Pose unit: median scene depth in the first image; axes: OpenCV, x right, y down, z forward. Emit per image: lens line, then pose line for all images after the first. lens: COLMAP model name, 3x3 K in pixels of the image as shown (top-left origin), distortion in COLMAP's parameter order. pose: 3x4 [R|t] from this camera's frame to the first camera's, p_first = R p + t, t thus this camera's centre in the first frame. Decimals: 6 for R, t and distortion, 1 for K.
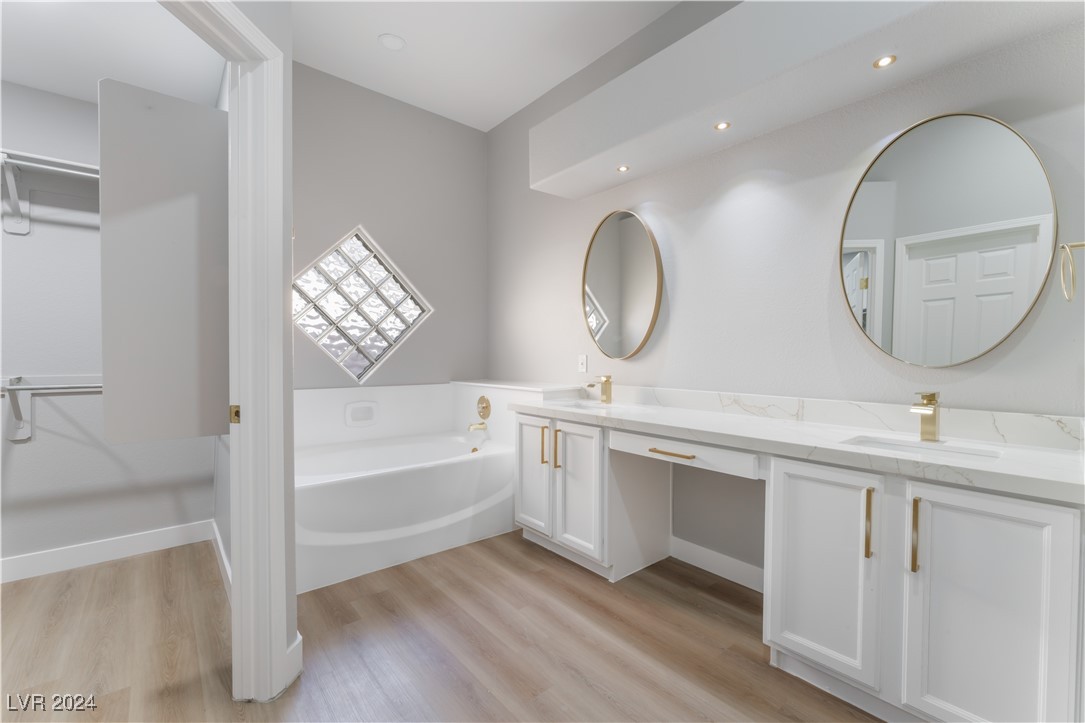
lens RADIAL K [[462.1, 0, 545.7], [0, 462.1, 356.0], [0, 0, 1]] dist [0.000262, -0.001253]
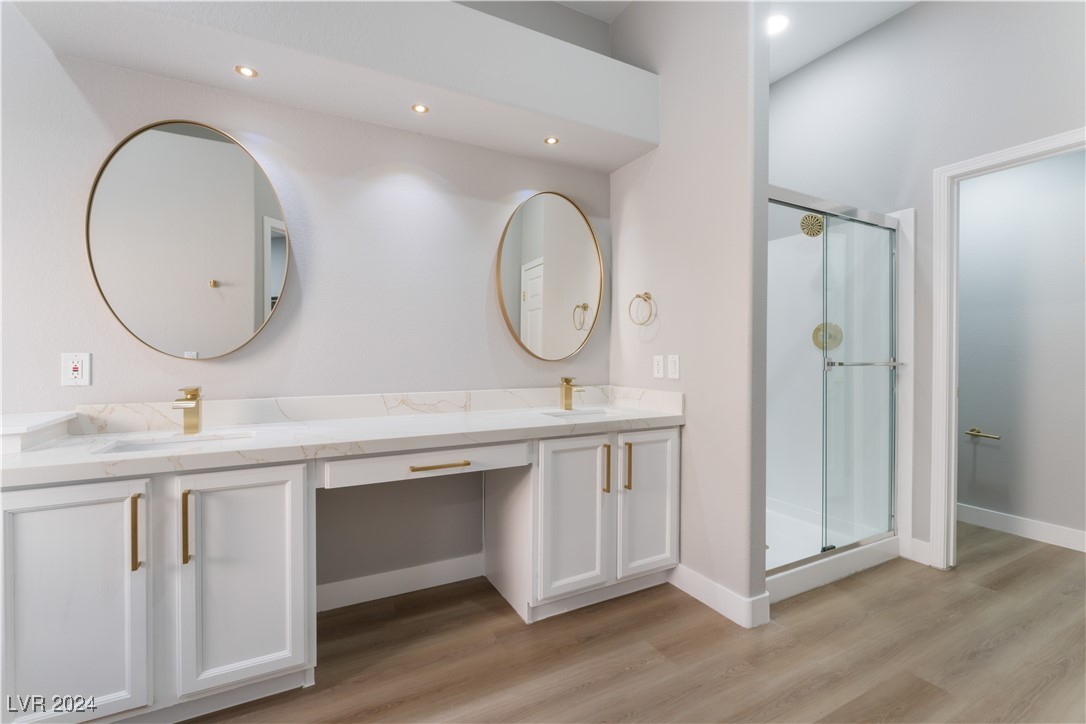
lens RADIAL K [[462.5, 0, 525.8], [0, 462.5, 354.3], [0, 0, 1]] dist [0.000262, -0.001253]
pose [[0.227851, -0.005897, 0.973678, -0.340191], [0.002139, 0.999982, 0.005556, -0.002631], [-0.973694, 0.000817, 0.227859, 0.405766]]
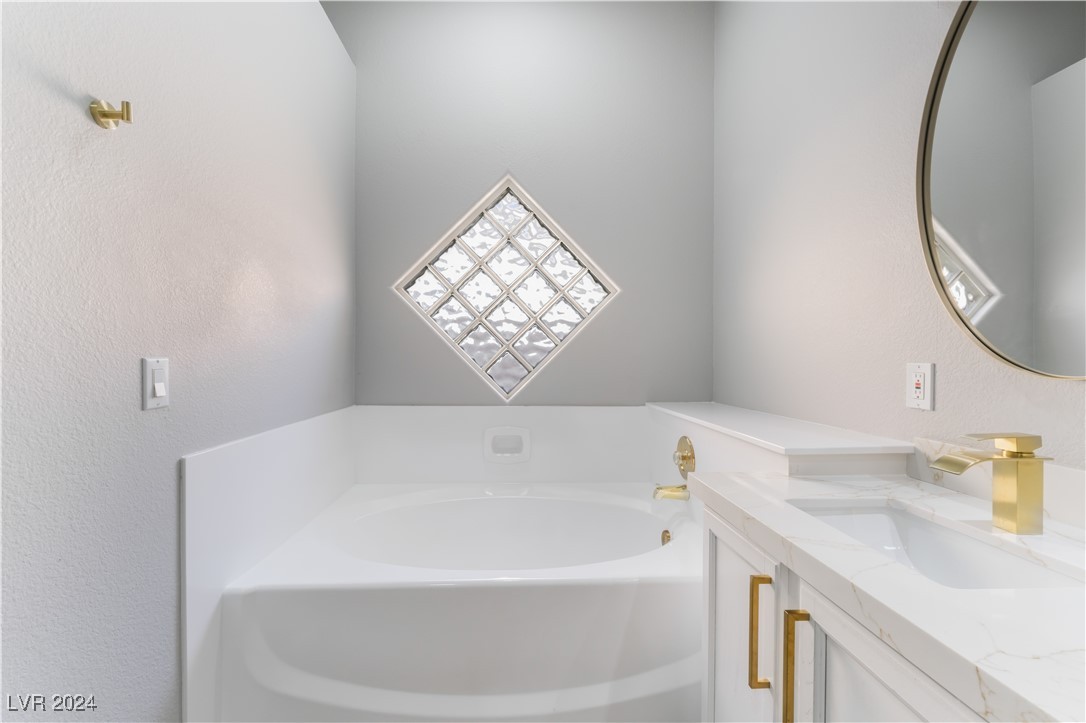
lens RADIAL K [[462.5, 0, 532.1], [0, 462.5, 359.1], [0, 0, 1]] dist [0.000262, -0.001253]
pose [[0.800221, 0.002930, -0.599699, 0.056601], [-0.005067, 0.999985, -0.001875, -0.003083], [0.599684, 0.004539, 0.800224, 0.546664]]
